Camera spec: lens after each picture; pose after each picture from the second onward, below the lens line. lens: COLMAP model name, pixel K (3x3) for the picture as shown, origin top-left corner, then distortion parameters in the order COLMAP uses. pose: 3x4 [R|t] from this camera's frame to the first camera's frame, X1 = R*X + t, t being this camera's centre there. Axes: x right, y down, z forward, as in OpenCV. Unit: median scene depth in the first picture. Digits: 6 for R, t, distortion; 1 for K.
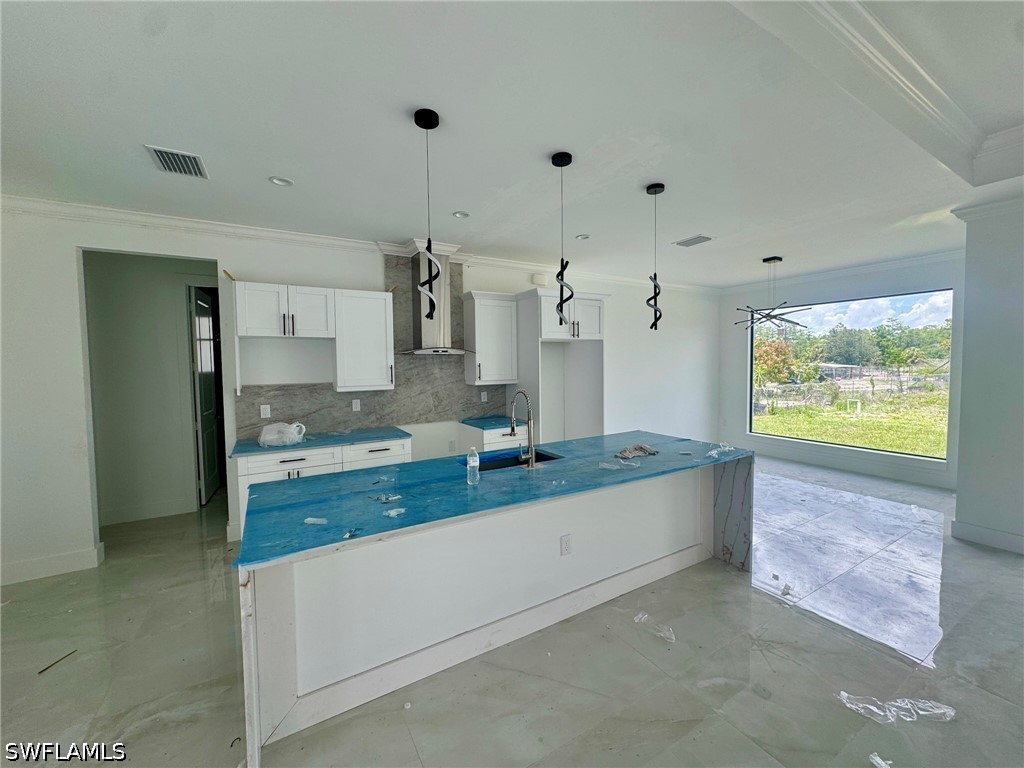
lens RADIAL K [[410.3, 0, 512.3], [0, 410.3, 381.3], [0, 0, 1]] dist [-0.002875, 0.001468]
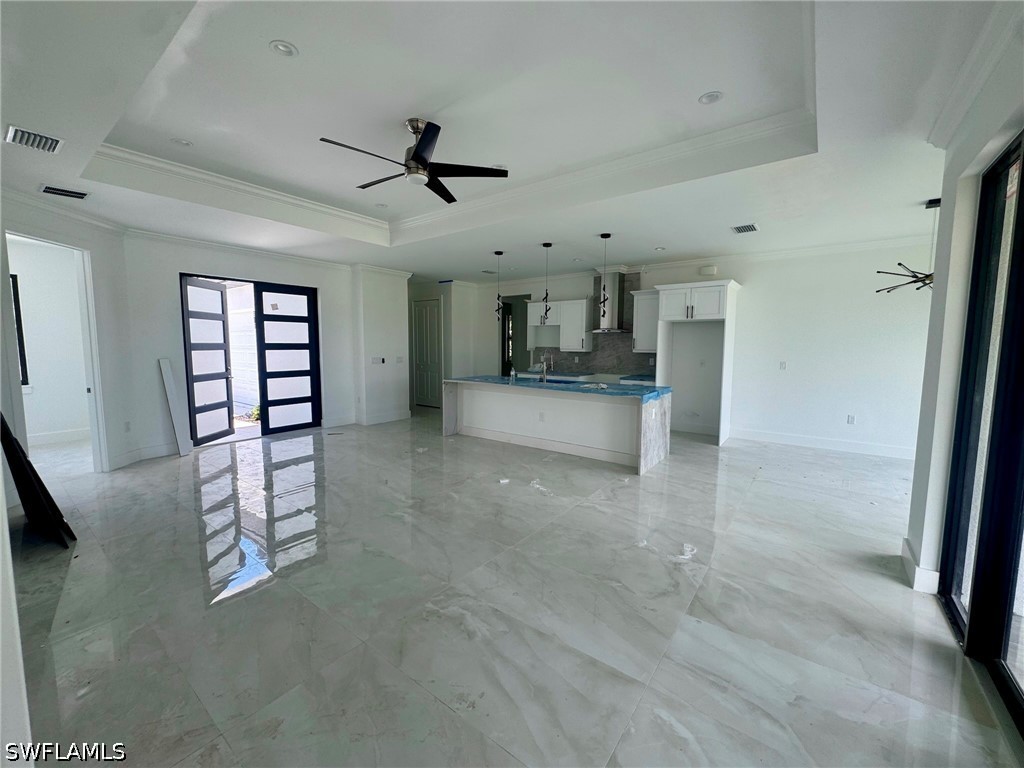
lens RADIAL K [[410.3, 0, 513.7], [0, 410.3, 384.0], [0, 0, 1]] dist [-0.002875, 0.001468]
pose [[0.385166, 0.104078, -0.916960, 1.281022], [-0.052438, 0.994483, 0.090850, 0.012805], [0.921356, 0.013091, 0.388499, -0.011217]]
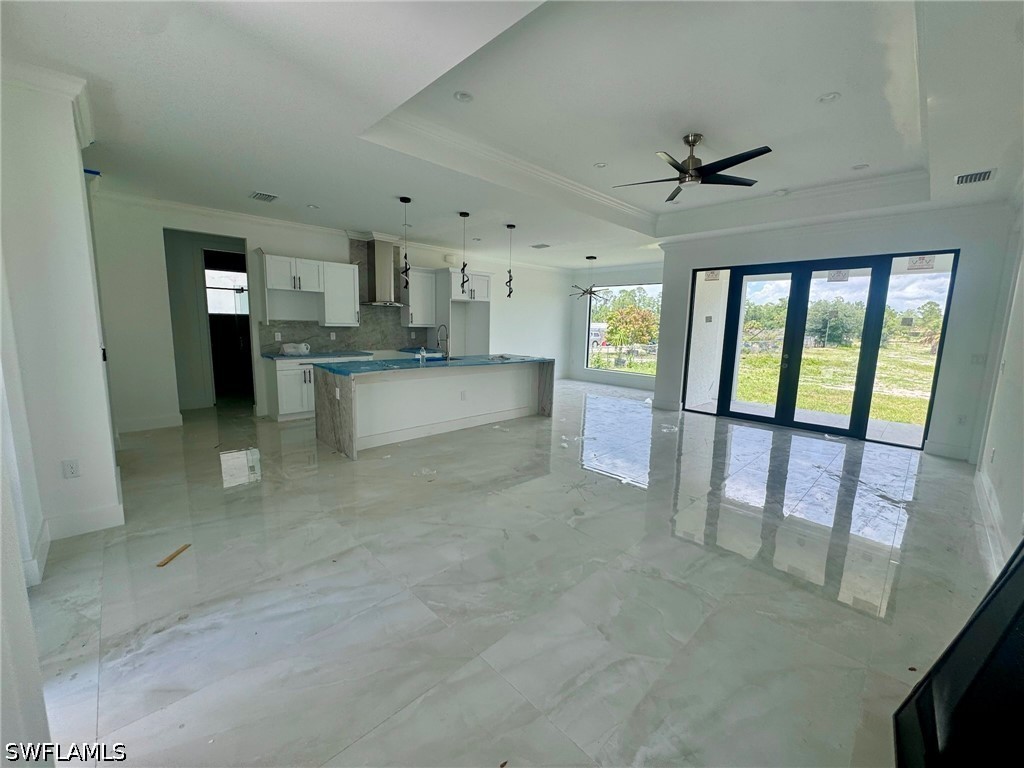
lens RADIAL K [[410.3, 0, 510.7], [0, 410.3, 382.4], [0, 0, 1]] dist [-0.002875, 0.001468]
pose [[0.973264, 0.003038, 0.229671, -0.077202], [-0.025701, 0.995073, 0.095753, 0.067681], [-0.228249, -0.099096, 0.968547, -0.705714]]
